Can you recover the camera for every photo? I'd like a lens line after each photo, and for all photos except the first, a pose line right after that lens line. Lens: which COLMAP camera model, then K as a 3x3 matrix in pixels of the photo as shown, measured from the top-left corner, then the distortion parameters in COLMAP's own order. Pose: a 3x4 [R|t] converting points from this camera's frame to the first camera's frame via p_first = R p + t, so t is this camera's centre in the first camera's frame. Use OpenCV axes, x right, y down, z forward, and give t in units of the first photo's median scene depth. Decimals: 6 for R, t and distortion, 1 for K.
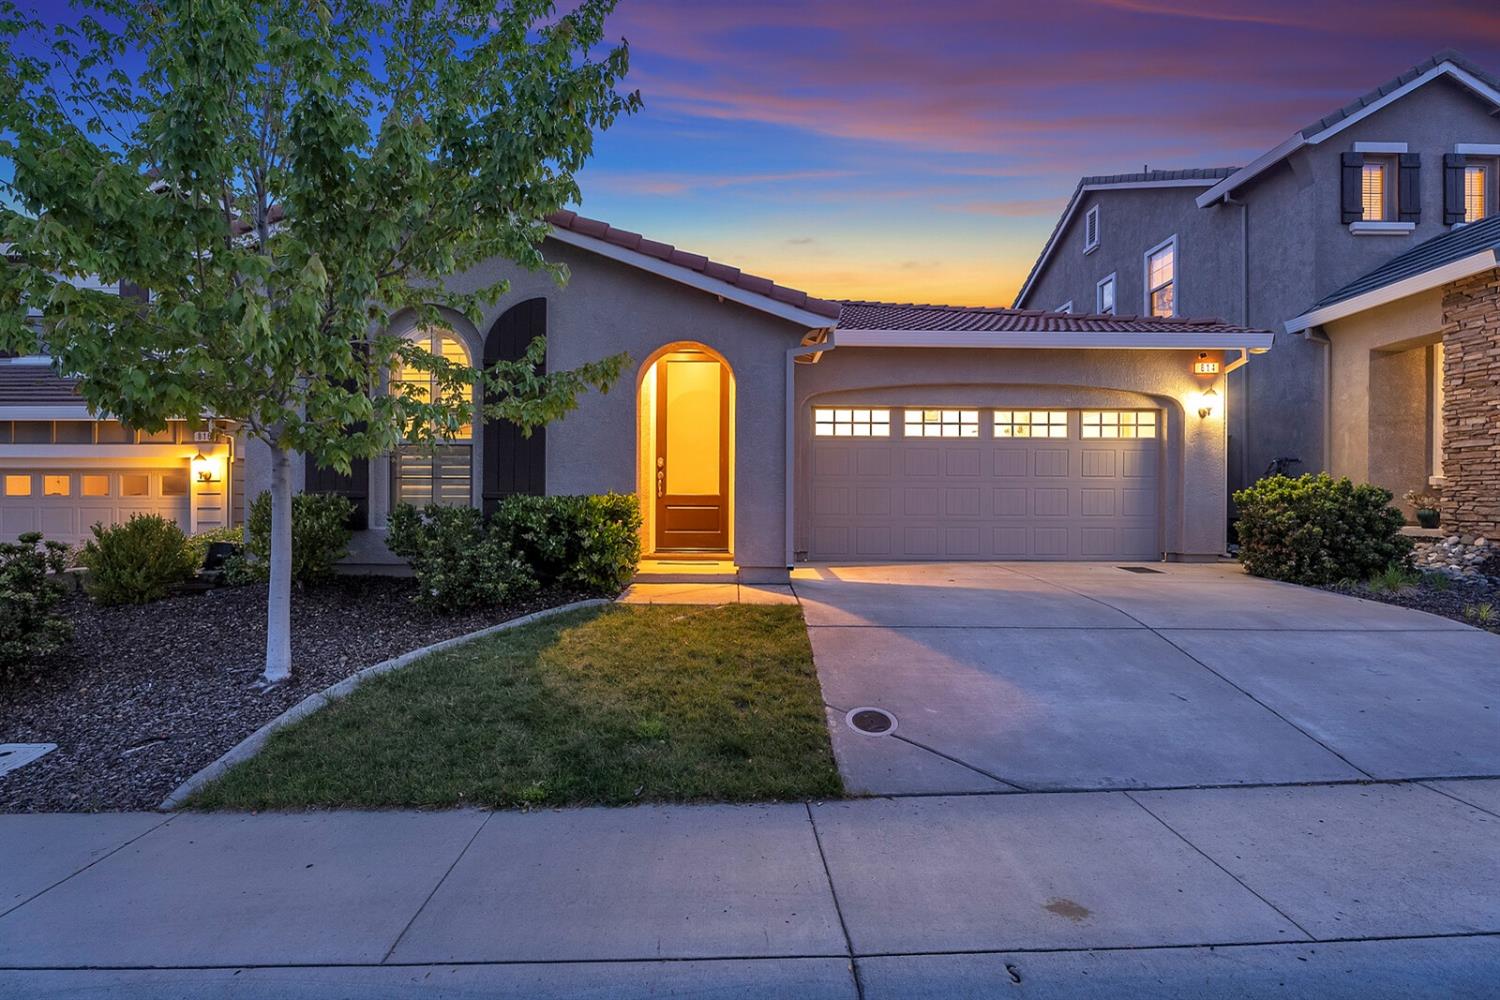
lens RADIAL K [[723.2, 0, 746.9], [0, 723.2, 514.3], [0, 0, 1]] dist [-0.009033, -0.000432]
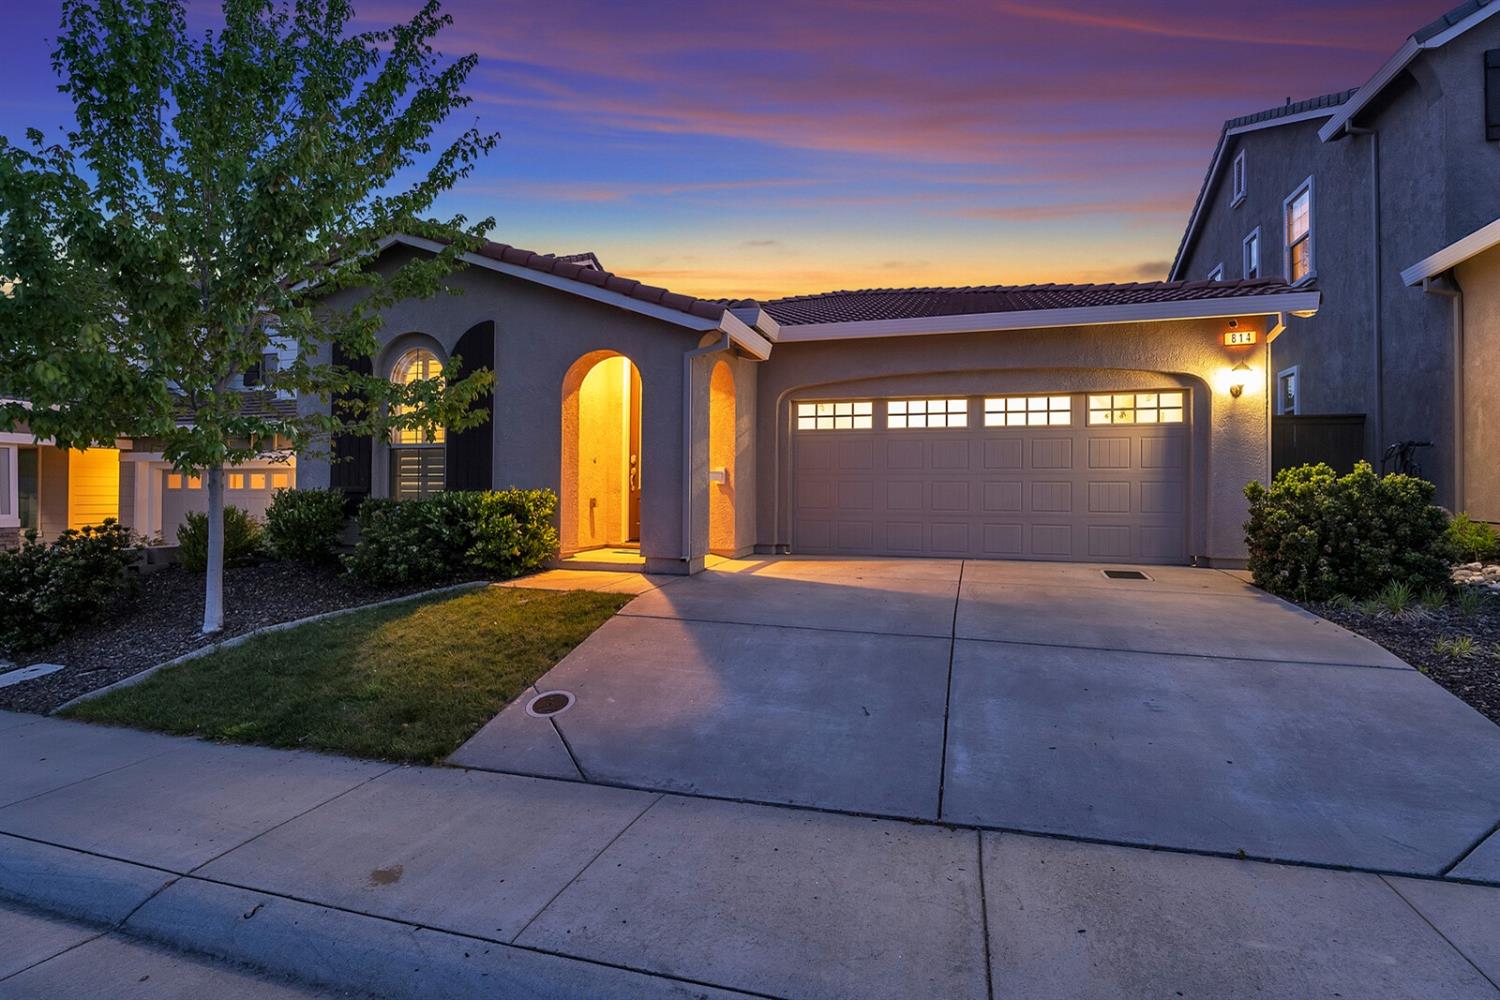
lens RADIAL K [[708.6, 0, 743.0], [0, 708.6, 493.5], [0, 0, 1]] dist [-0.011220, -0.000599]
pose [[0.950307, 0.002162, -0.311306, 0.339818], [-0.006369, 0.999902, -0.012497, -0.007110], [0.311248, 0.013858, 0.950228, 0.035942]]
